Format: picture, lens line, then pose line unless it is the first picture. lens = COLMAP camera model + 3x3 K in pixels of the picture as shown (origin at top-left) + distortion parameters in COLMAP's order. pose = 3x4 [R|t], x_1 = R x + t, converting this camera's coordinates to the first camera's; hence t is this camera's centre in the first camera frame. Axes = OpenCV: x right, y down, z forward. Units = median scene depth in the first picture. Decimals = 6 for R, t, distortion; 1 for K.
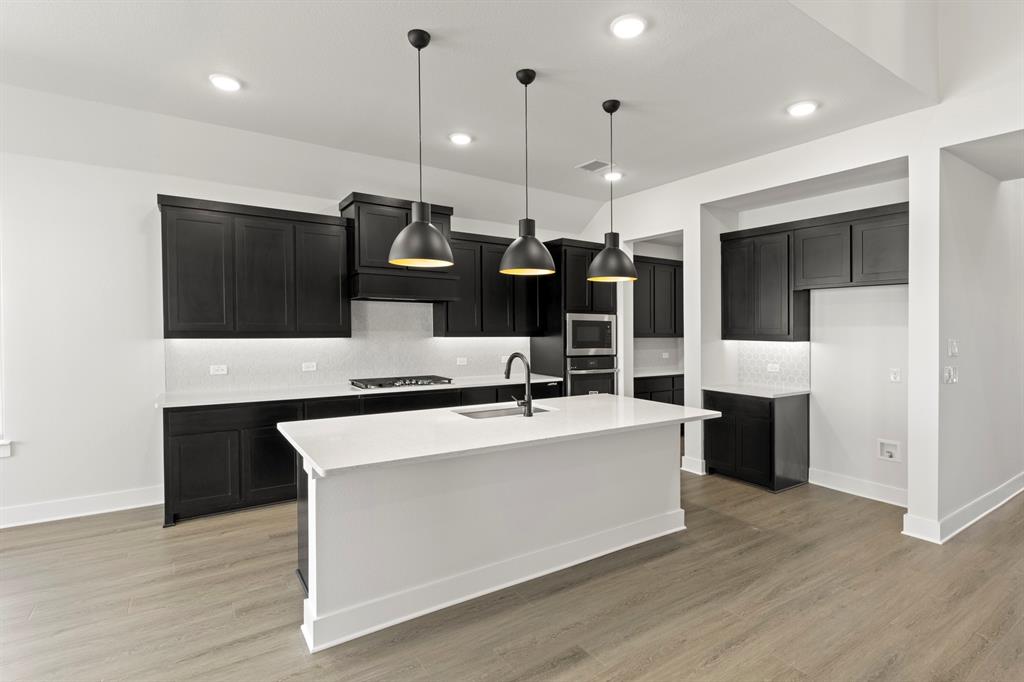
lens RADIAL K [[502.8, 0, 512.4], [0, 502.8, 336.6], [0, 0, 1]] dist [-0.004148, -0.000353]
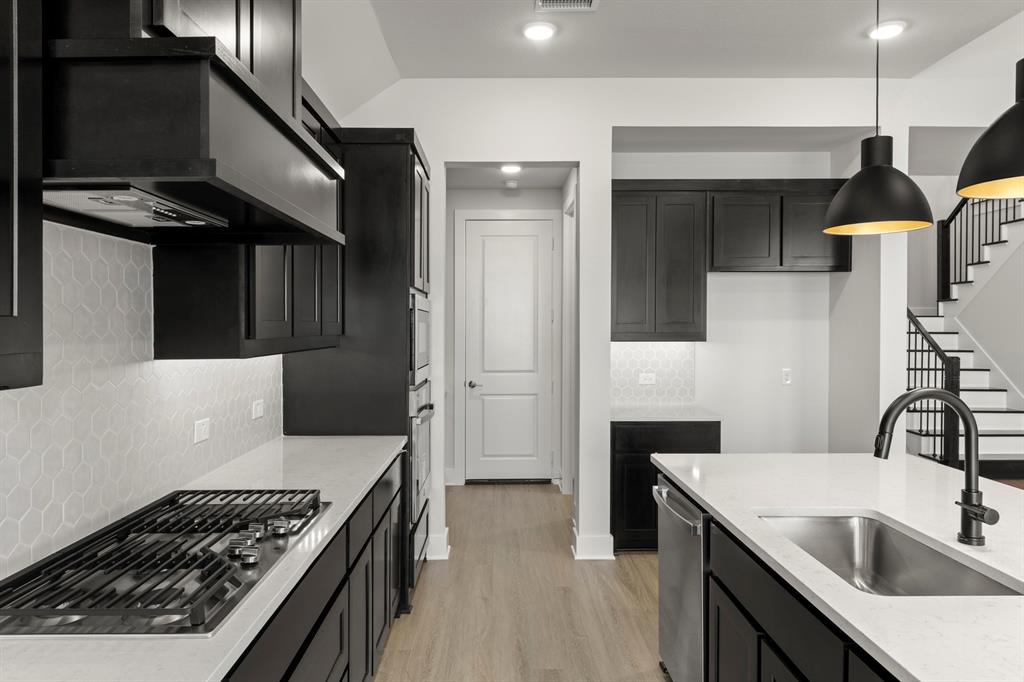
lens RADIAL K [[677.8, 0, 511.6], [0, 677.8, 319.9], [0, 0, 1]] dist [-0.001397, -0.003247]
pose [[0.530697, -0.001577, 0.847560, -0.409717], [0.025009, 0.999592, -0.013799, -0.013293], [-0.847193, 0.028520, 0.530520, 0.659679]]
